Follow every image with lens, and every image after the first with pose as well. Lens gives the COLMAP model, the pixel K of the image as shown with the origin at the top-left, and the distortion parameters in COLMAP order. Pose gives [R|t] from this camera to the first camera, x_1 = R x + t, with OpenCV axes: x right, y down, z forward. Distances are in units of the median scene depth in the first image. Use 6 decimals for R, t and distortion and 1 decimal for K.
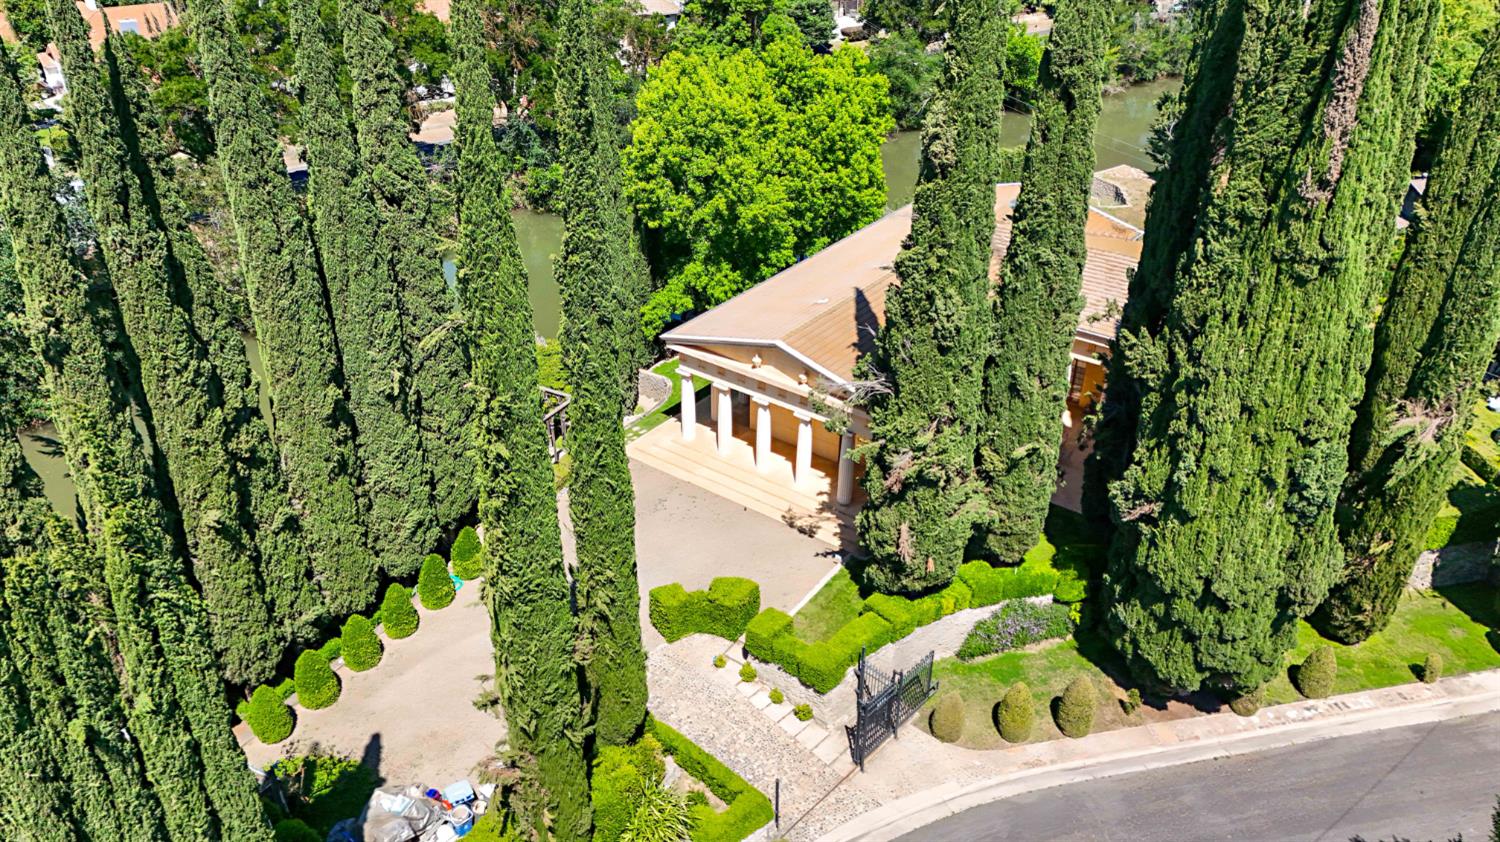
lens RADIAL K [[1097.5, 0, 745.1], [0, 1097.5, 422.8], [0, 0, 1]] dist [0.074035, -0.057636]
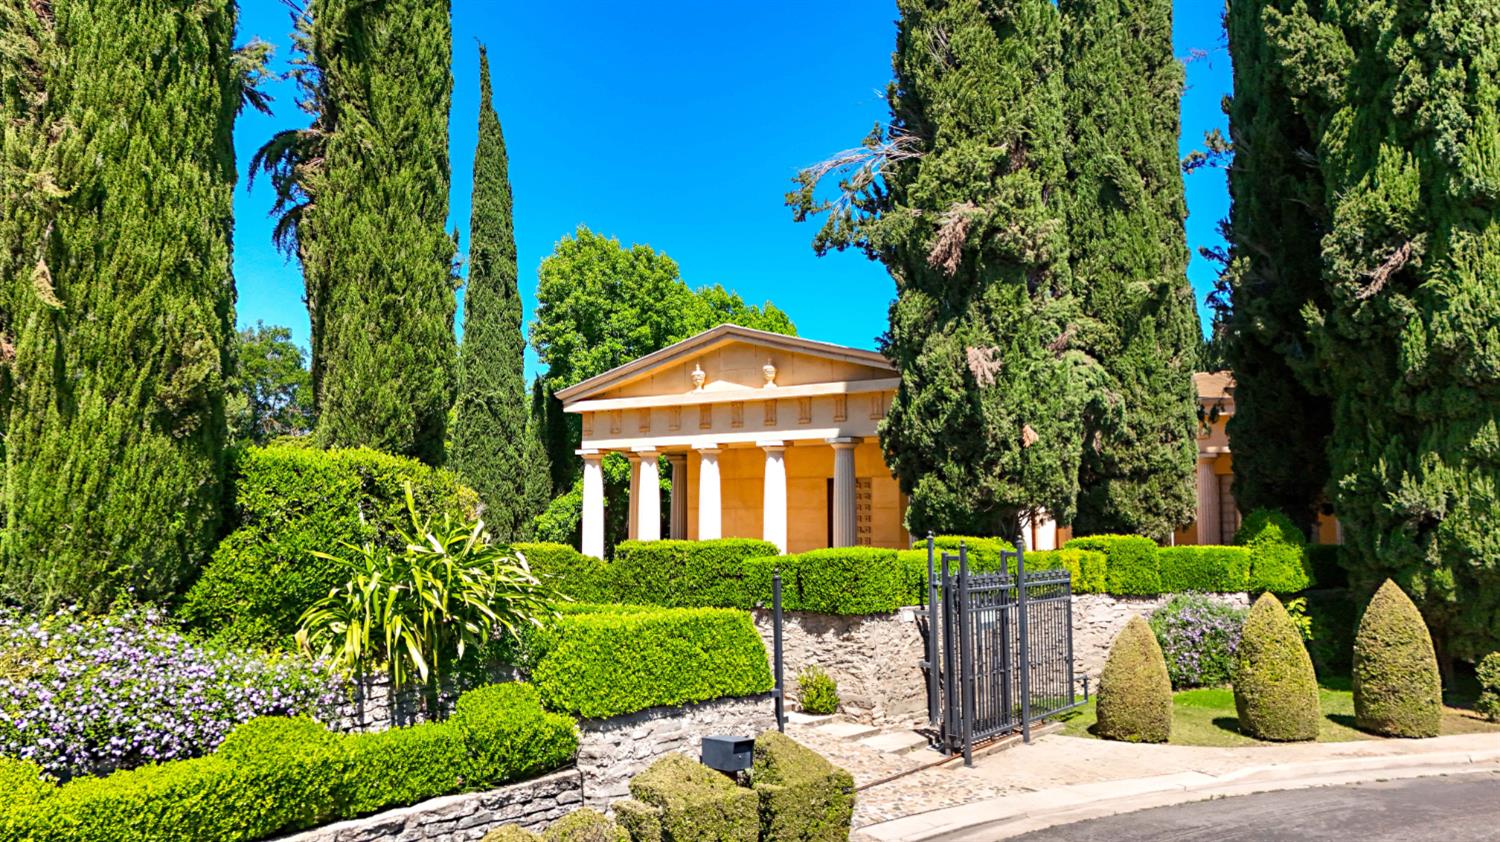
lens RADIAL K [[1097.5, 0, 748.9], [0, 1097.5, 425.1], [0, 0, 1]] dist [0.074035, -0.057636]
pose [[0.997577, -0.005725, 0.069338, -0.003936], [0.044913, 0.814124, -0.578952, 0.290717], [-0.053135, 0.580663, 0.812408, 0.381970]]
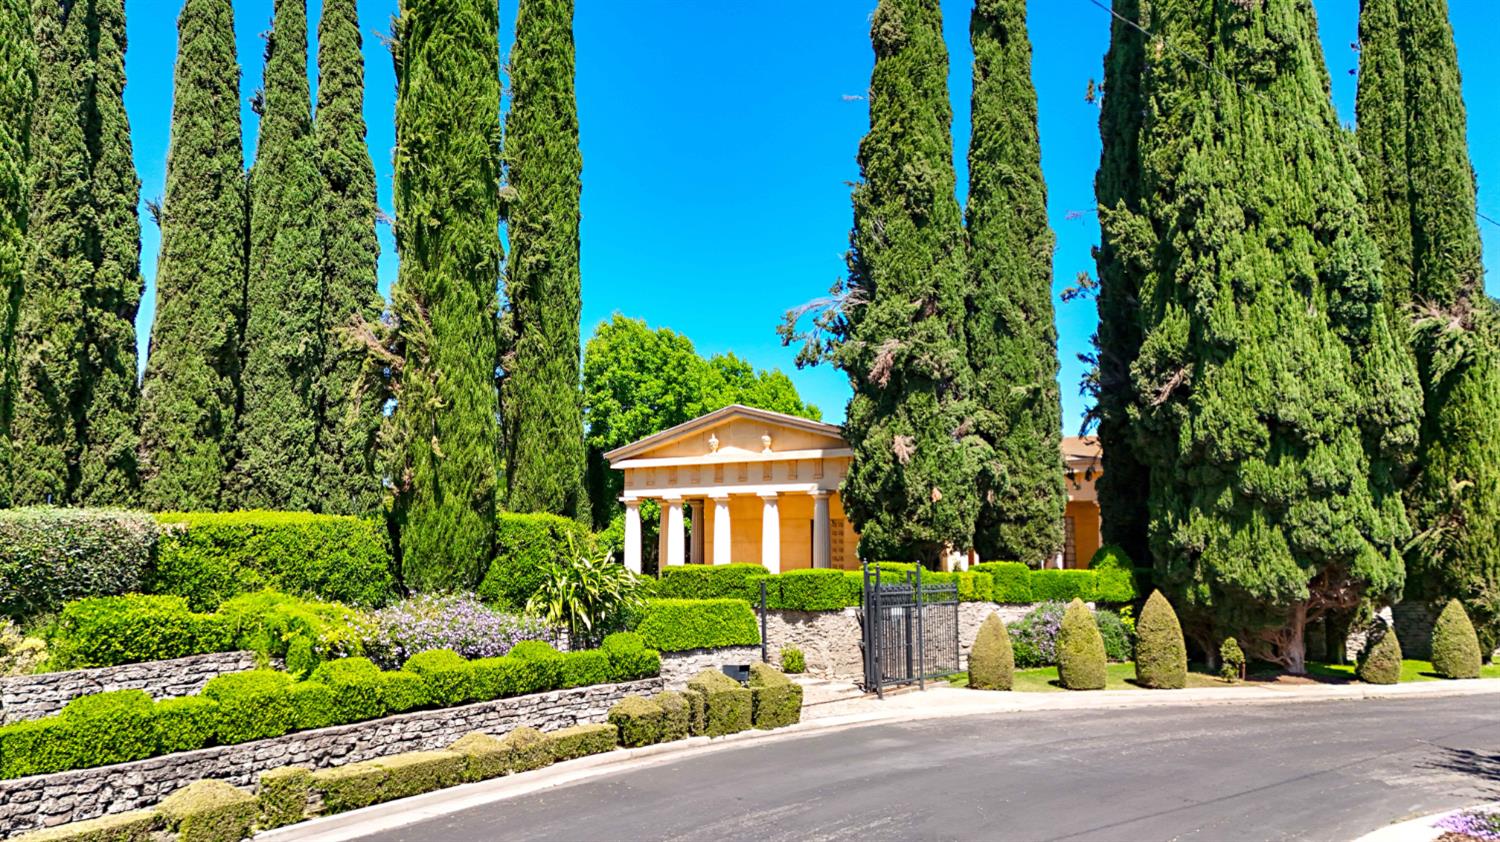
lens RADIAL K [[1097.5, 0, 745.9], [0, 1097.5, 426.7], [0, 0, 1]] dist [0.074035, -0.057636]
pose [[0.998154, -0.003683, 0.060624, -0.013684], [0.039417, 0.798671, -0.600475, 0.383860], [-0.046207, 0.601756, 0.797342, 0.223700]]
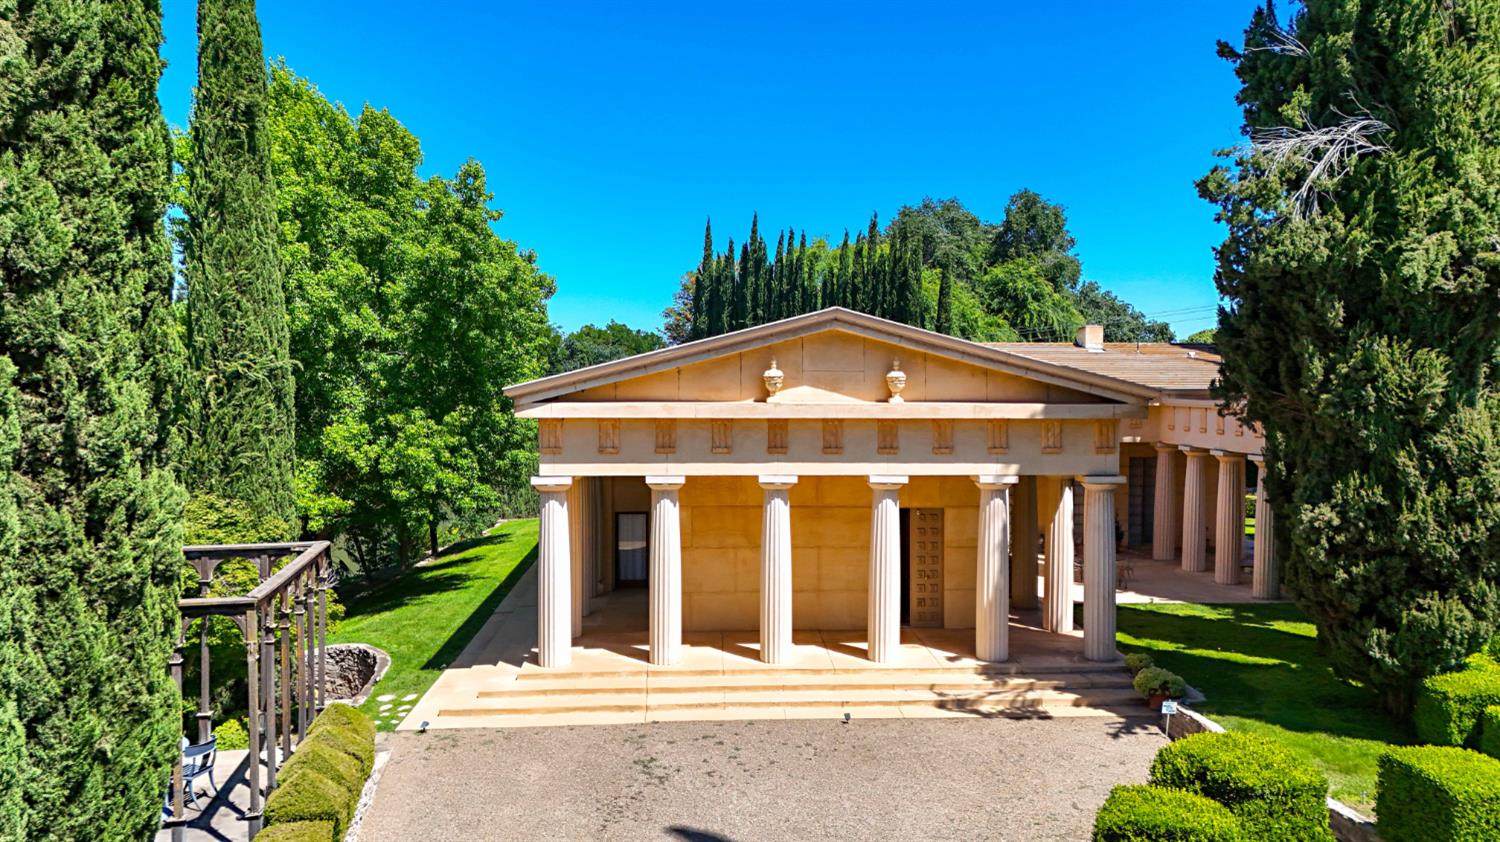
lens RADIAL K [[1097.5, 0, 749.1], [0, 1097.5, 420.8], [0, 0, 1]] dist [0.074035, -0.057636]
pose [[0.772748, -0.029212, 0.634040, -0.235307], [0.329758, 0.872019, -0.361722, 0.097651], [-0.542329, 0.488599, 0.683484, 0.569802]]
